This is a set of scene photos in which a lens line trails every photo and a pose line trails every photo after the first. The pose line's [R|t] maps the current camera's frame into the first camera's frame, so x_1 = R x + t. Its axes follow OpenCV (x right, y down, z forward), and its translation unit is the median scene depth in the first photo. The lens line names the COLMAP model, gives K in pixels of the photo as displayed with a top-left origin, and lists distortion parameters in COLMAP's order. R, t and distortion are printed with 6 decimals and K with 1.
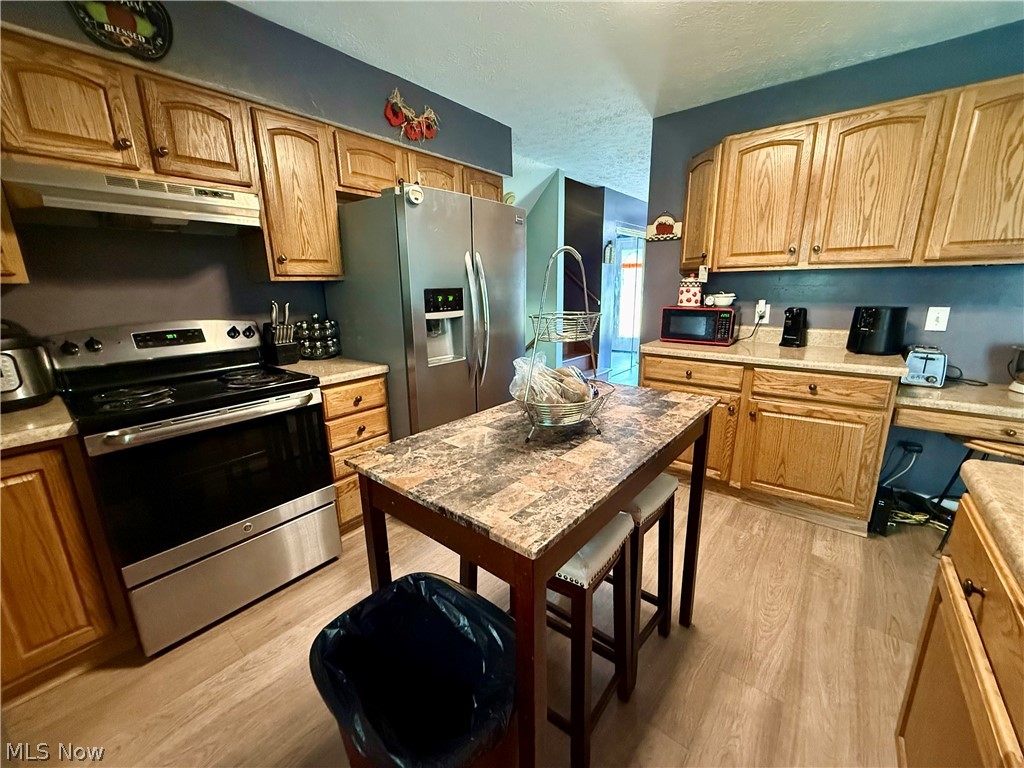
lens RADIAL K [[408.7, 0, 510.7], [0, 408.7, 383.5], [0, 0, 1]] dist [-0.001182, -0.000113]
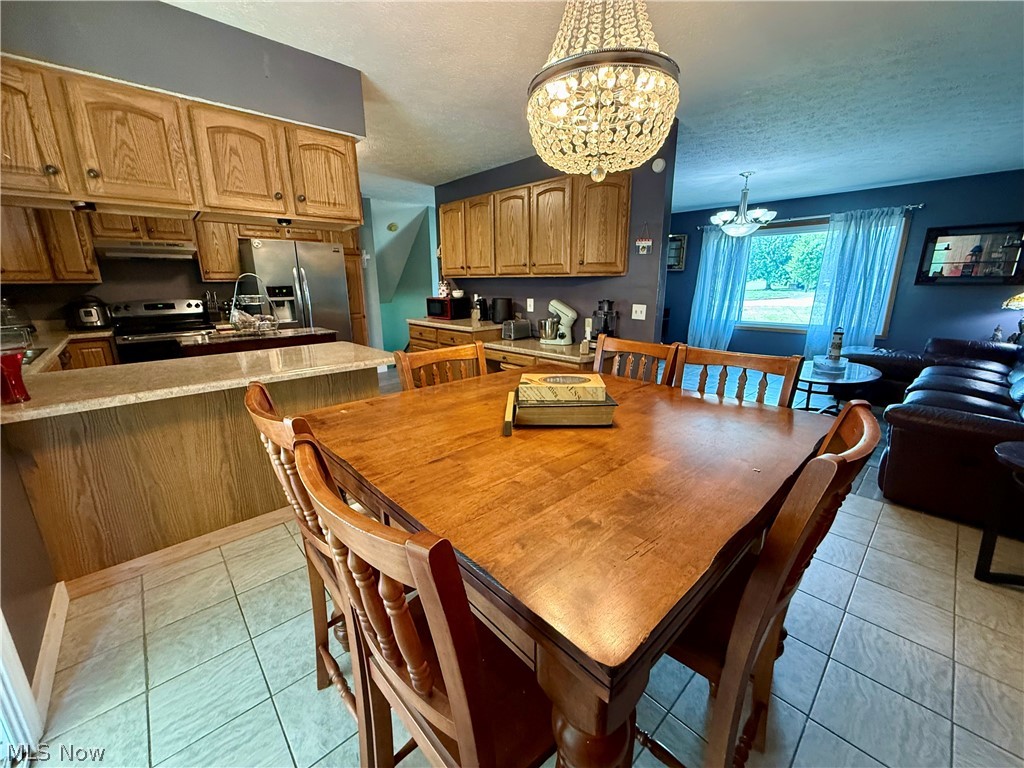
lens RADIAL K [[408.7, 0, 508.6], [0, 408.7, 382.6], [0, 0, 1]] dist [-0.001182, -0.000113]
pose [[0.990160, 0.042401, -0.133360, 1.311641], [-0.041098, 0.999077, 0.012511, 0.189463], [0.133767, -0.006907, 0.990989, -0.929496]]
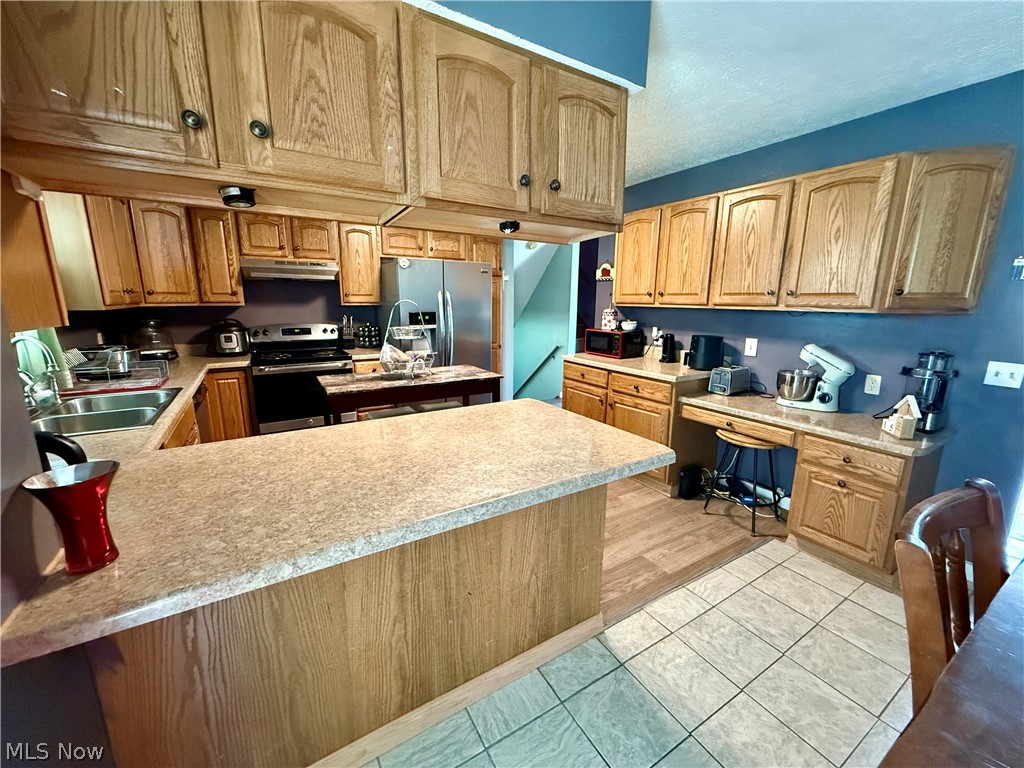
lens RADIAL K [[408.7, 0, 508.7], [0, 408.7, 382.2], [0, 0, 1]] dist [-0.001182, -0.000113]
pose [[0.942722, 0.090701, -0.321012, 0.797672], [-0.102200, 0.994580, -0.019116, 0.068242], [0.317538, 0.050828, 0.946882, -0.557576]]
